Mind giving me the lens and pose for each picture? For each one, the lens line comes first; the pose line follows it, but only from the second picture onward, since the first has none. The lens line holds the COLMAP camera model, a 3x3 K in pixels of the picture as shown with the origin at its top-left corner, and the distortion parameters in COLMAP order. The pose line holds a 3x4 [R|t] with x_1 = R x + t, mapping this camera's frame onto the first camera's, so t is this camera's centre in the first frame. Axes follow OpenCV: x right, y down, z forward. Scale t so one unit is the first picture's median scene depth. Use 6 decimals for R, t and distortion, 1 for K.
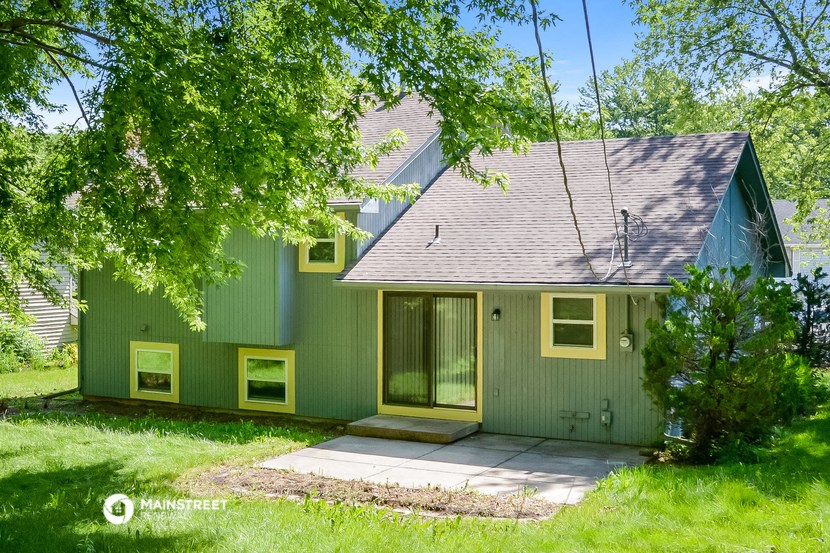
lens RADIAL K [[424.0, 0, 416.4], [0, 424.0, 285.9], [0, 0, 1]] dist [-0.065705, 0.036578]
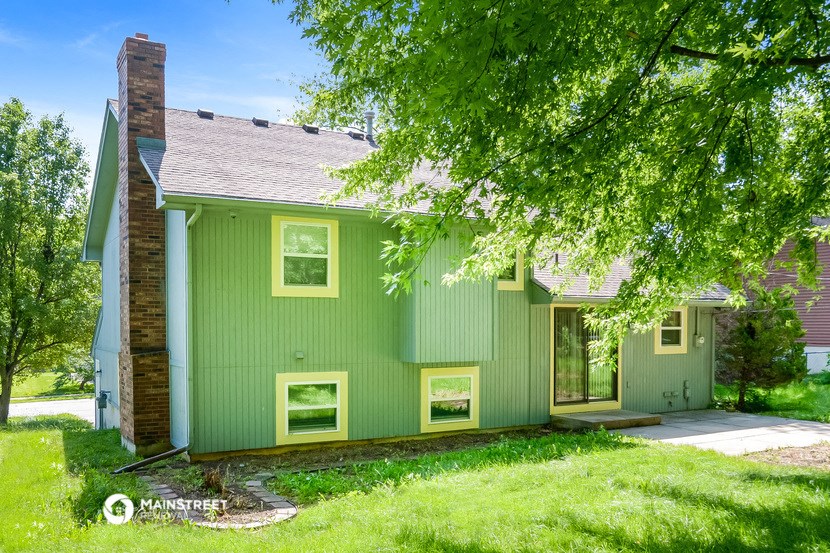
lens RADIAL K [[424.0, 0, 416.4], [0, 424.0, 285.9], [0, 0, 1]] dist [-0.065705, 0.036578]
pose [[0.867470, 0.014328, 0.497284, -0.916604], [-0.001829, 0.999670, -0.025613, -0.018586], [-0.497487, 0.021309, 0.867210, 0.164181]]
